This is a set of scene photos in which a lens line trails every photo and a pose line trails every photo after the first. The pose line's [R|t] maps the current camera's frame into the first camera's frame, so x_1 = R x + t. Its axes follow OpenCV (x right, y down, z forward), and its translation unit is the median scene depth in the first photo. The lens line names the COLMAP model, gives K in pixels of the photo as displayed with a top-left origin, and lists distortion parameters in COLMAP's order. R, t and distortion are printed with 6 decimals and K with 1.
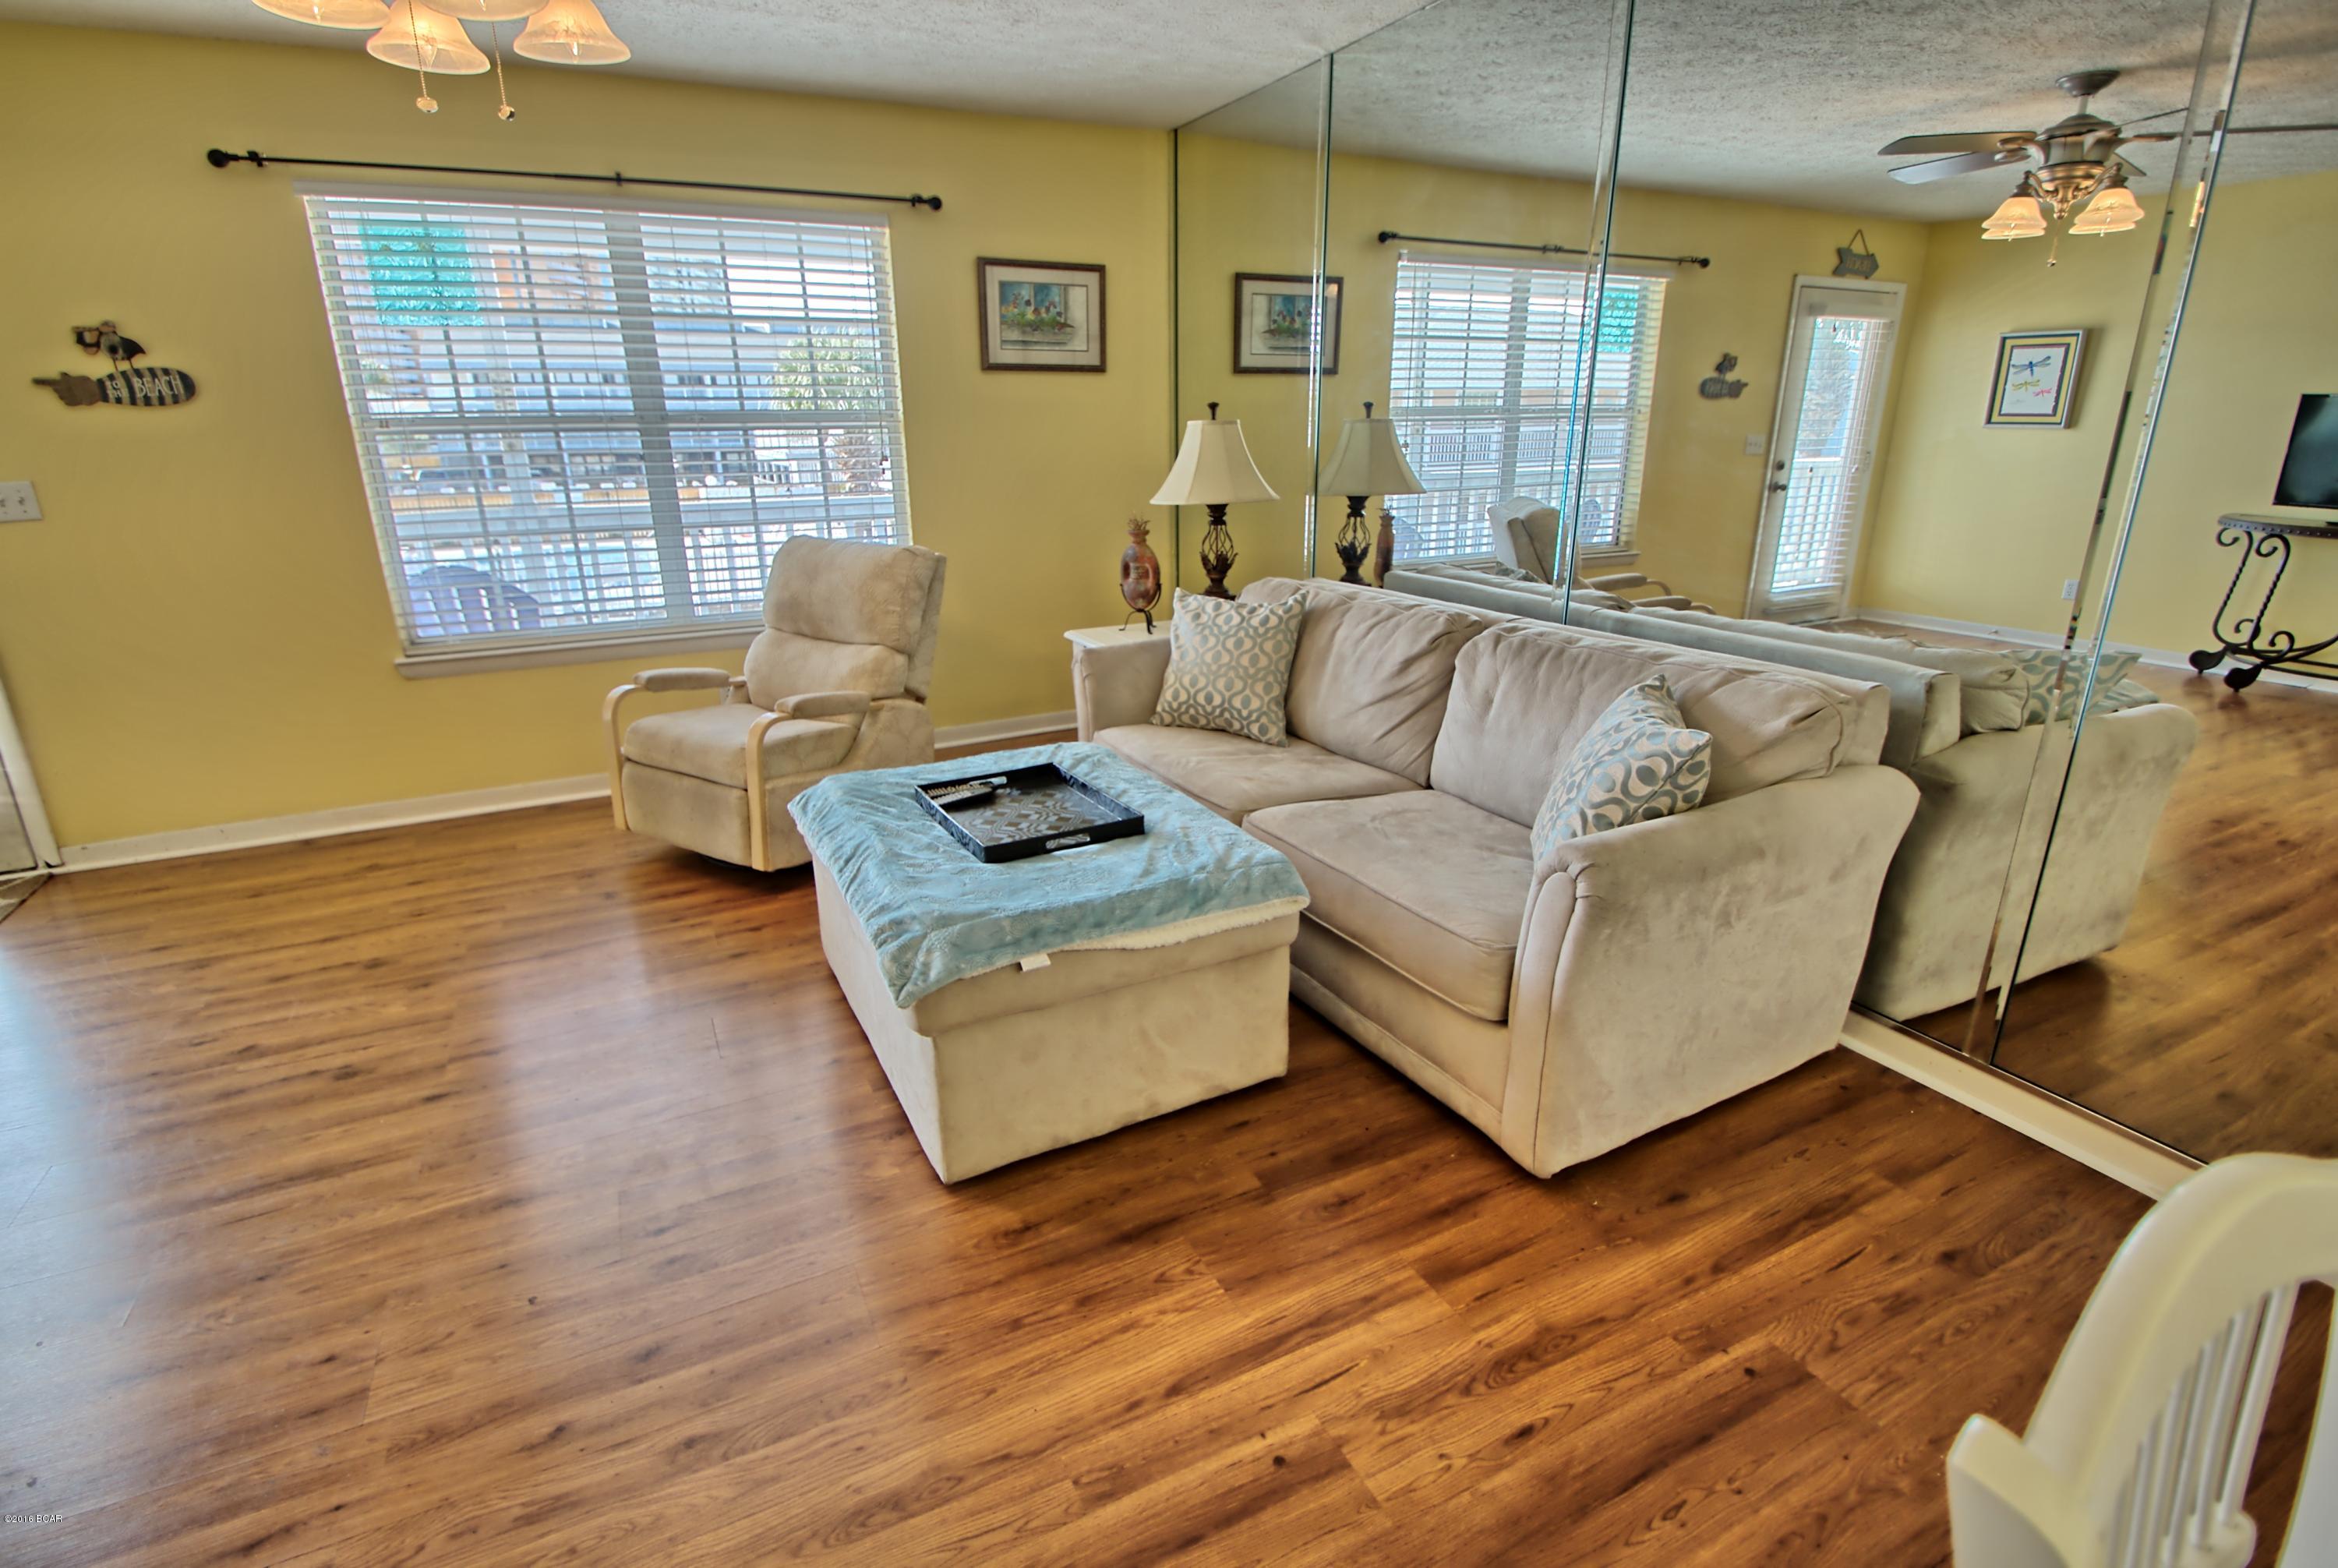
lens RADIAL K [[1122.4, 0, 1181.3], [0, 1122.4, 770.7], [0, 0, 1]] dist [-0.010253, -0.006443]
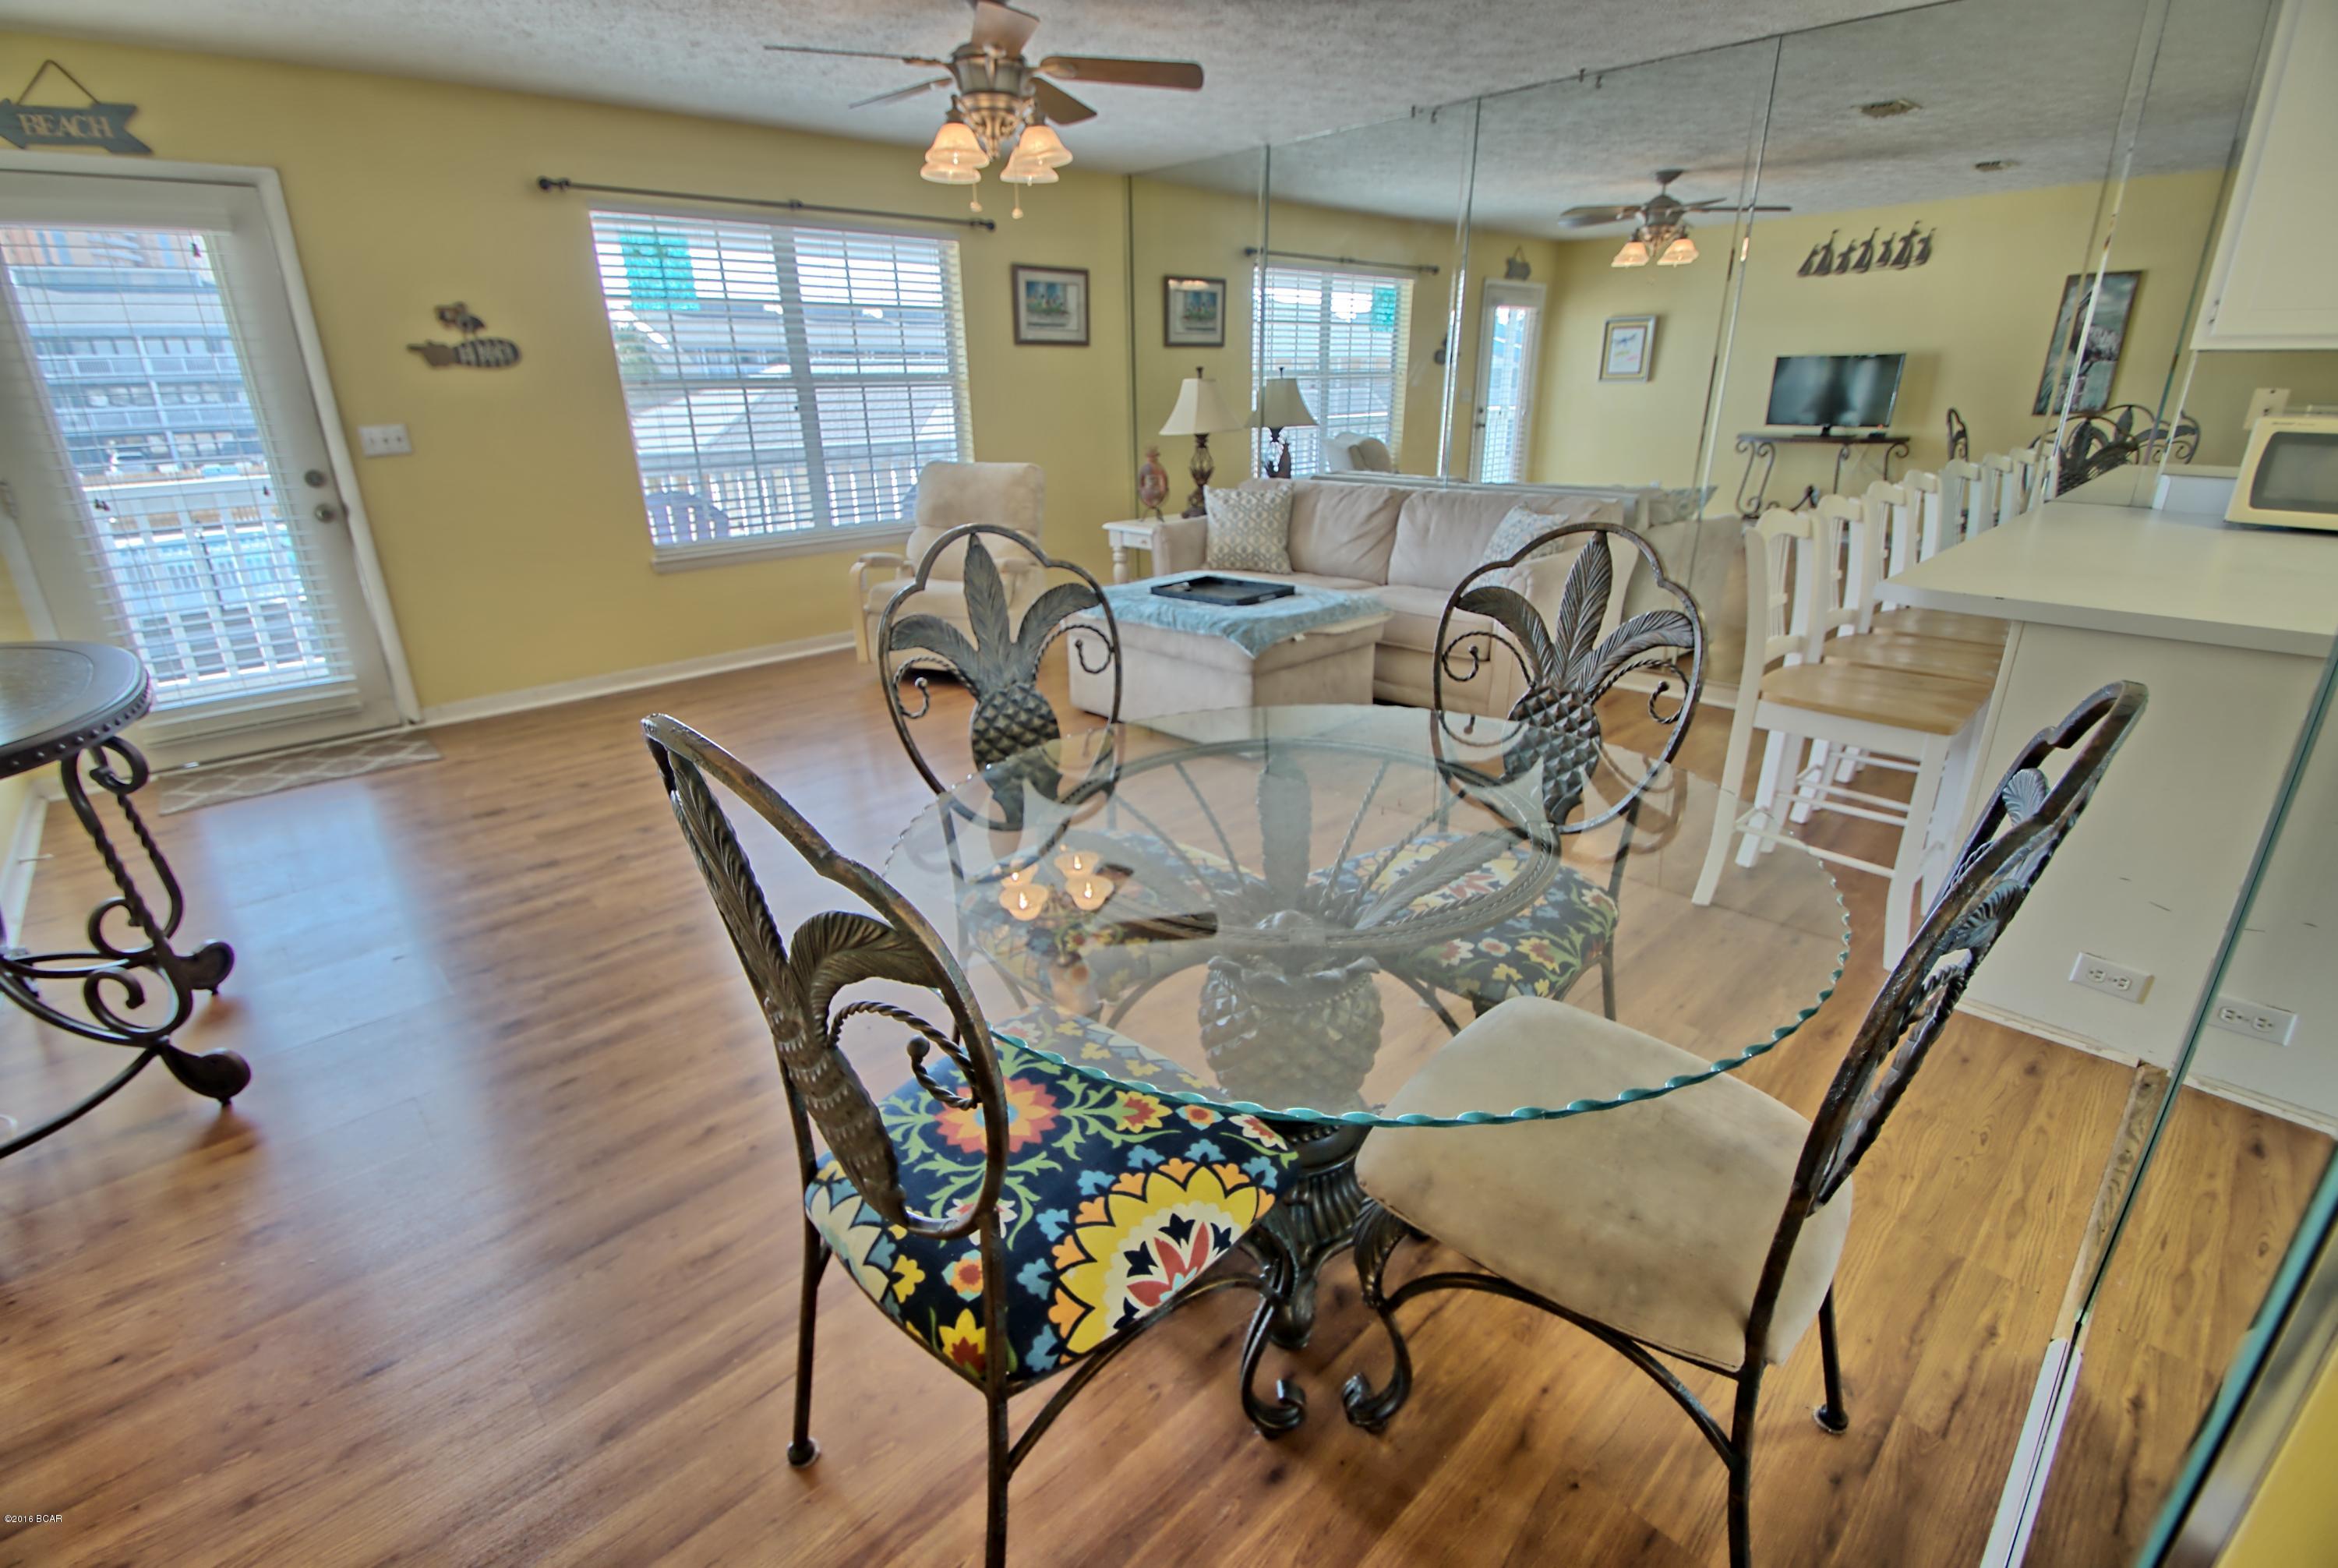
lens RADIAL K [[1052.7, 0, 1190.4], [0, 1052.7, 775.7], [0, 0, 1]] dist [0.000147, -0.007852]
pose [[0.957427, -0.105884, 0.268557, -0.421268], [0.092082, 0.993724, 0.063513, 0.135318], [-0.273597, -0.036080, 0.961168, -0.404113]]
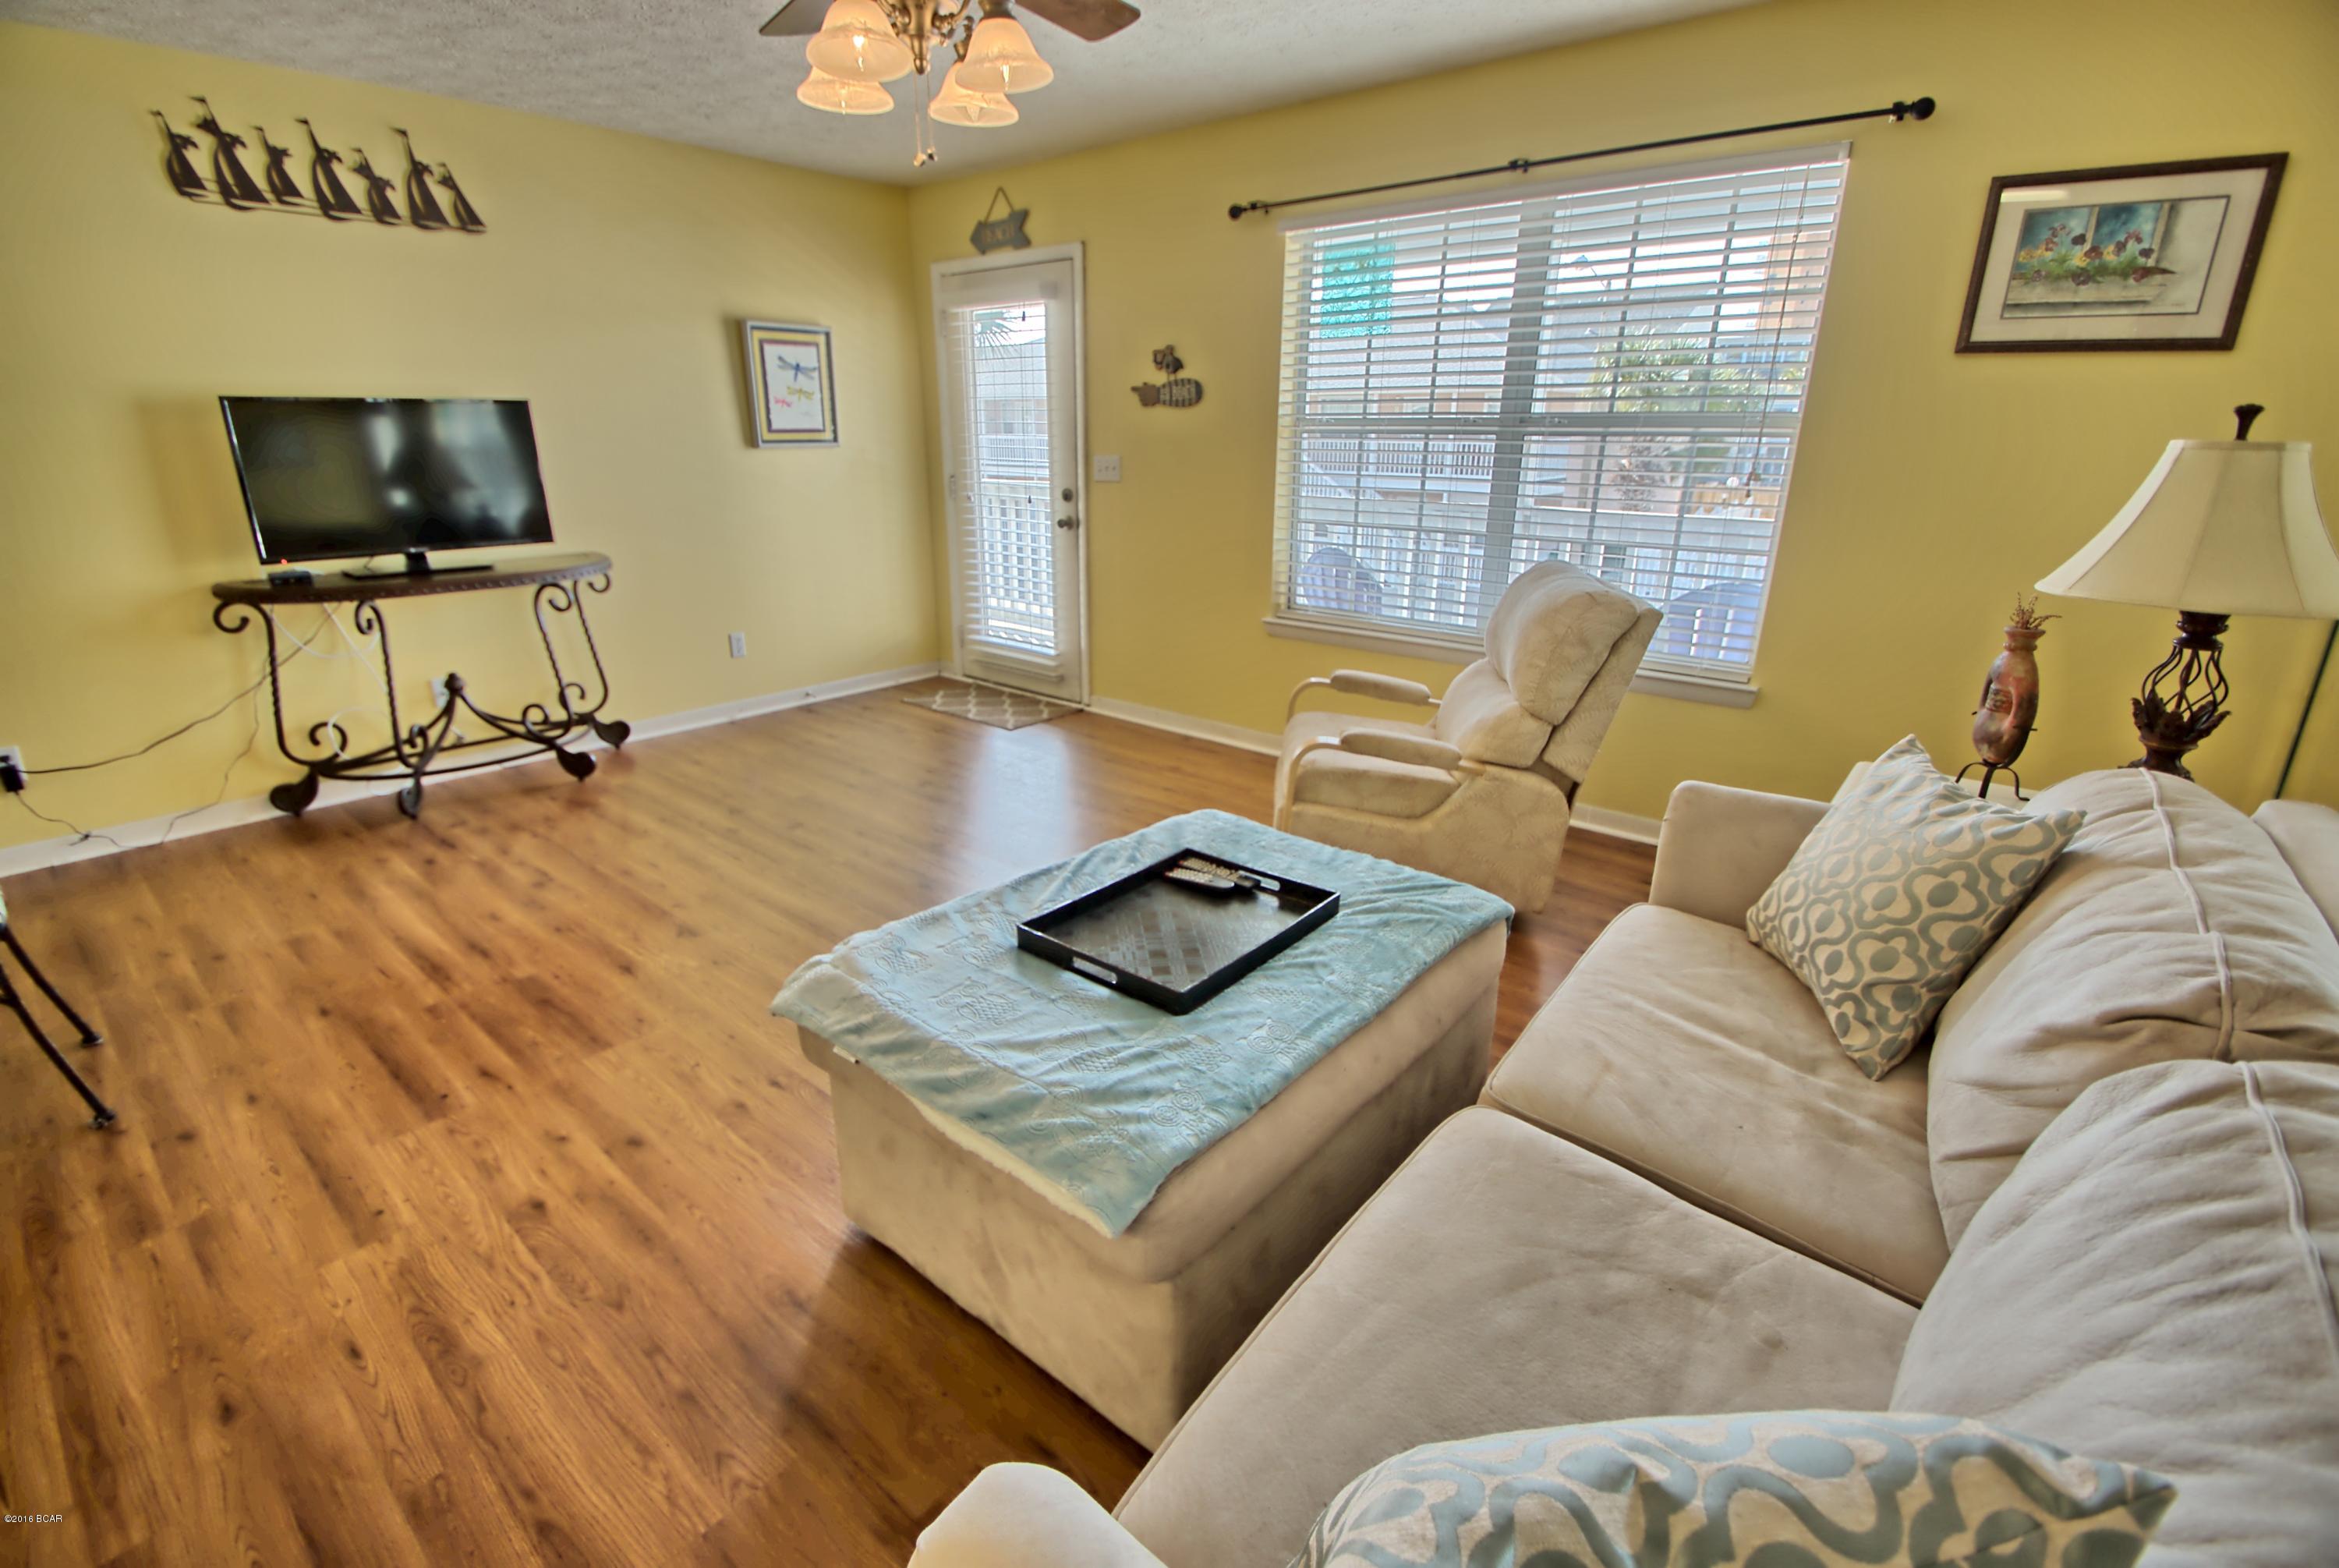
lens RADIAL K [[1053.2, 0, 1136.7], [0, 1053.2, 773.5], [0, 0, 1]] dist [0.000147, -0.007852]
pose [[0.362561, 0.302817, -0.881392, 0.292869], [-0.285257, 0.936407, 0.204378, -0.127342], [0.887230, 0.177324, 0.425885, 0.390411]]
